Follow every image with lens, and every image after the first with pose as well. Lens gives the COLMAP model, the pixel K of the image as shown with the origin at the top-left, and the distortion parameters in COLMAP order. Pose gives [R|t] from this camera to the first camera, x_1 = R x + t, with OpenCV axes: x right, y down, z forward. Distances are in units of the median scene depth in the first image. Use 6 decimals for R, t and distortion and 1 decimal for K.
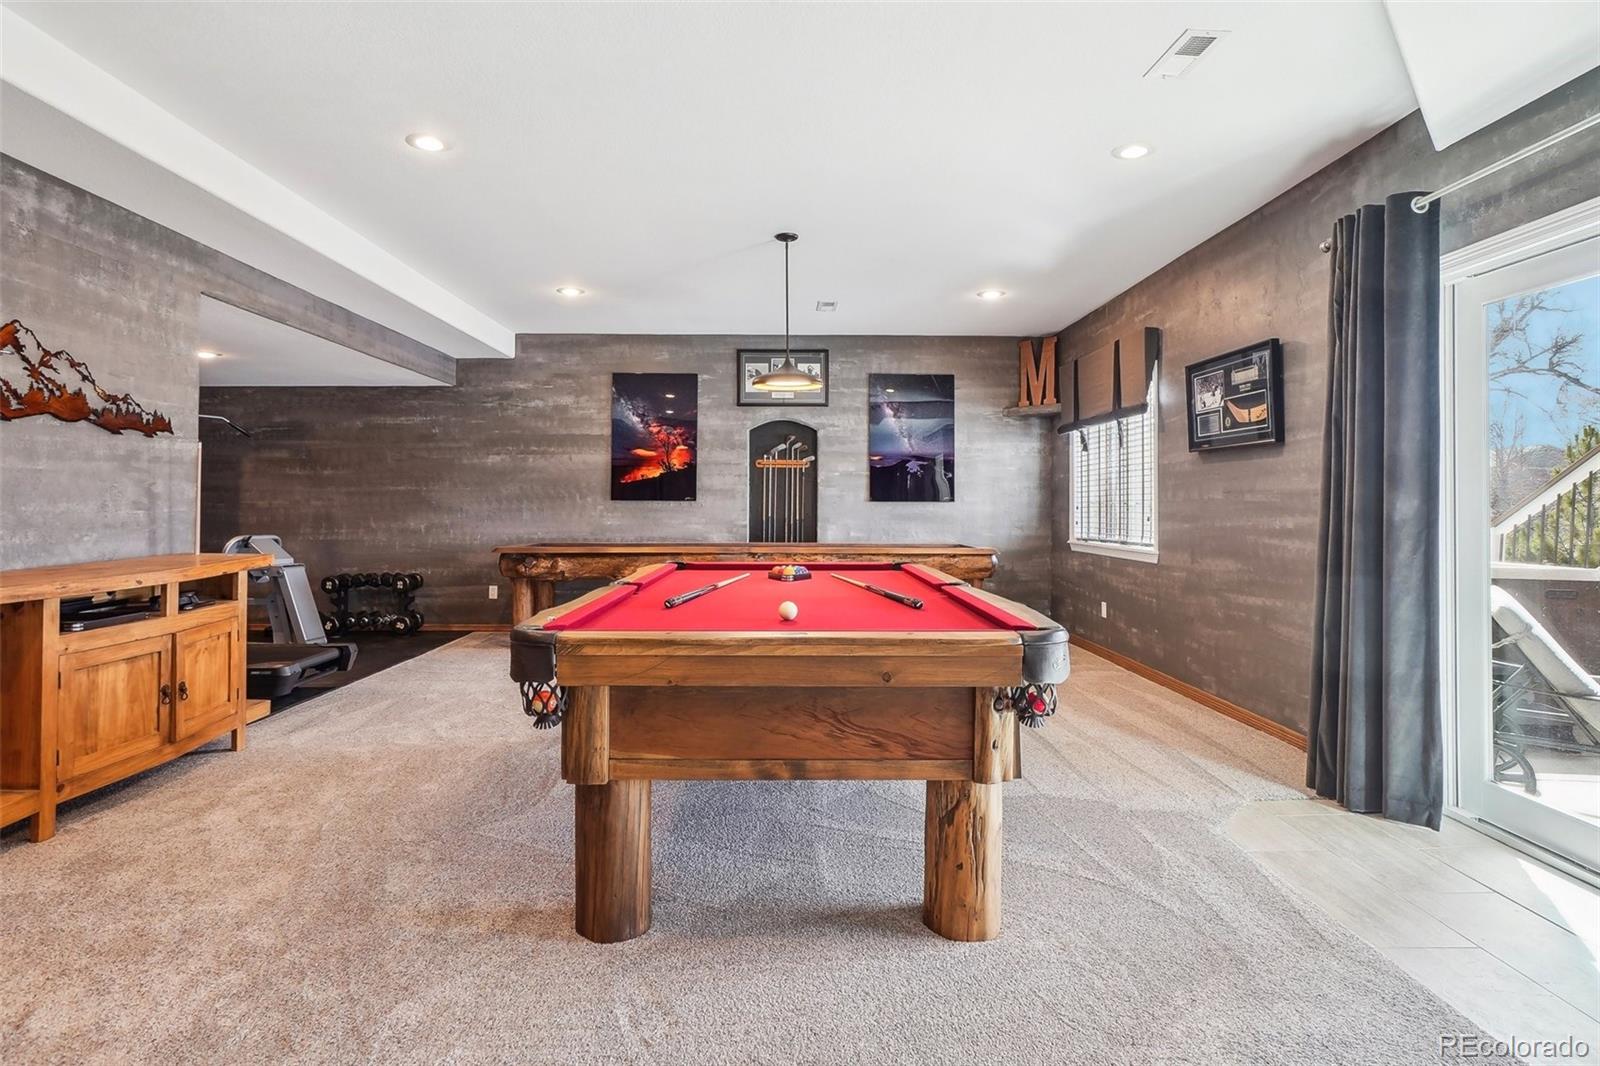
lens RADIAL K [[831.6, 0, 799.4], [0, 831.6, 491.6], [0, 0, 1]] dist [-0.000562, -0.000027]
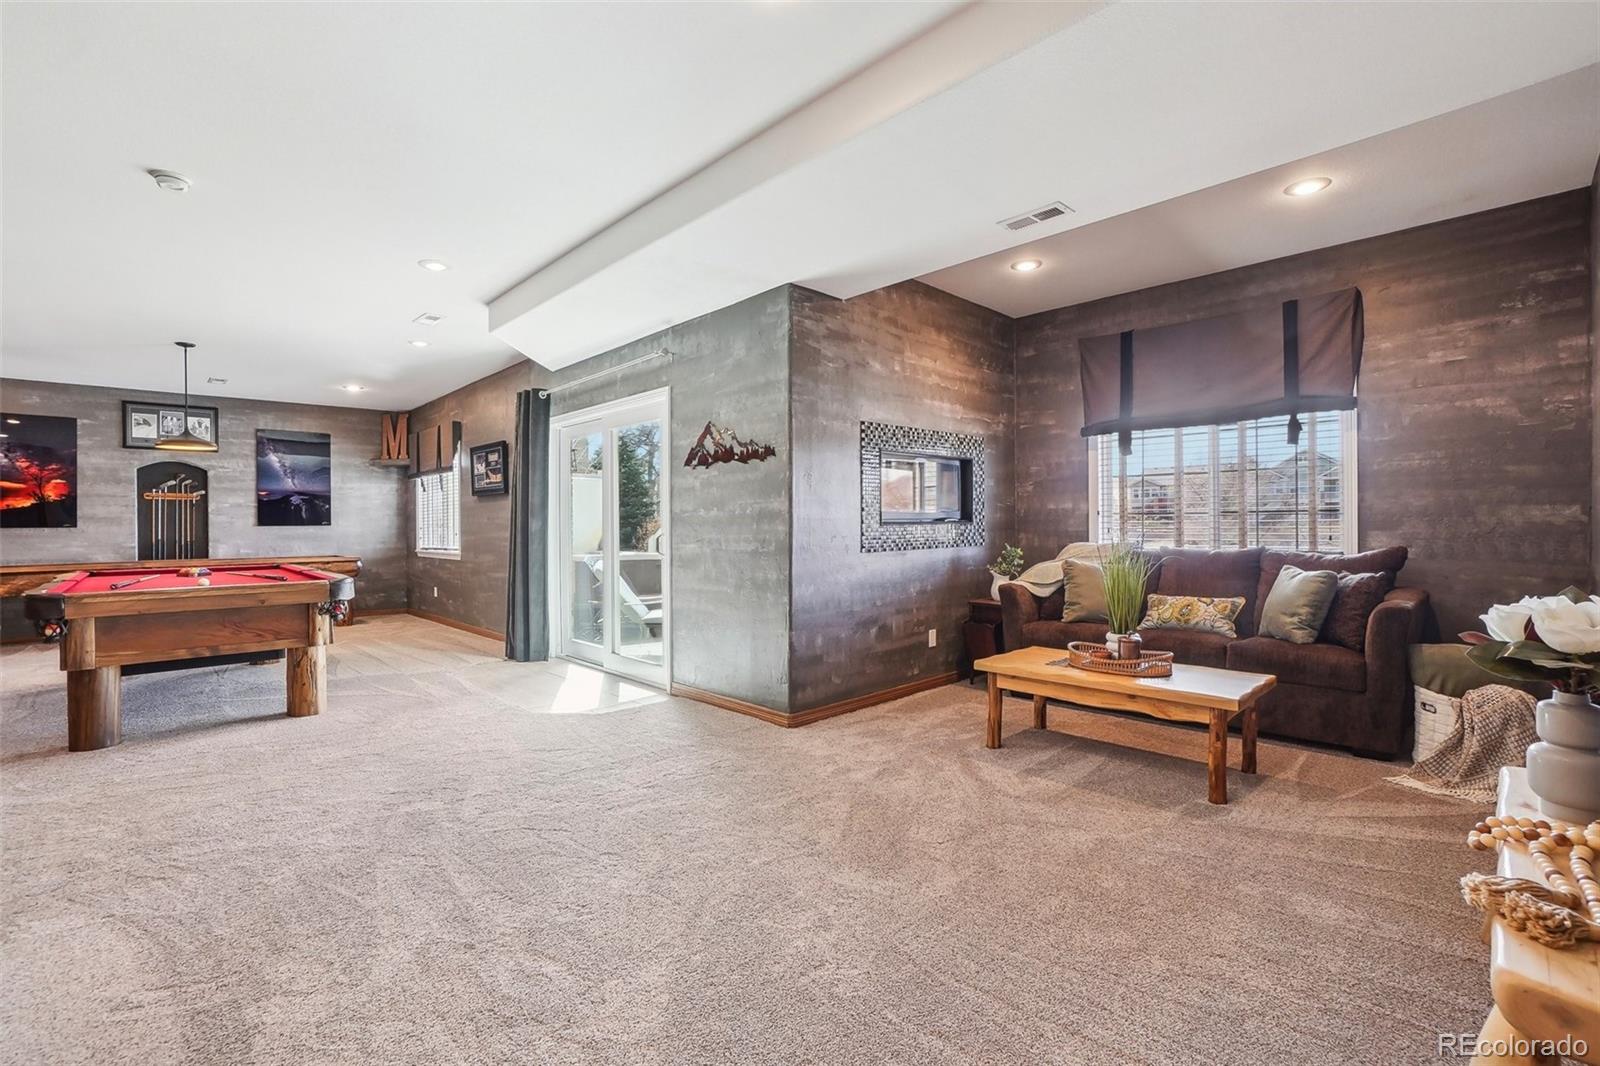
lens RADIAL K [[704.3, 0, 800.8], [0, 704.3, 525.5], [0, 0, 1]] dist [-0.072630, 0.023876]
pose [[0.728272, -0.012539, 0.685173, -0.025815], [0.001990, 0.999867, 0.016183, -0.004699], [-0.685285, -0.010422, 0.728200, -0.380815]]
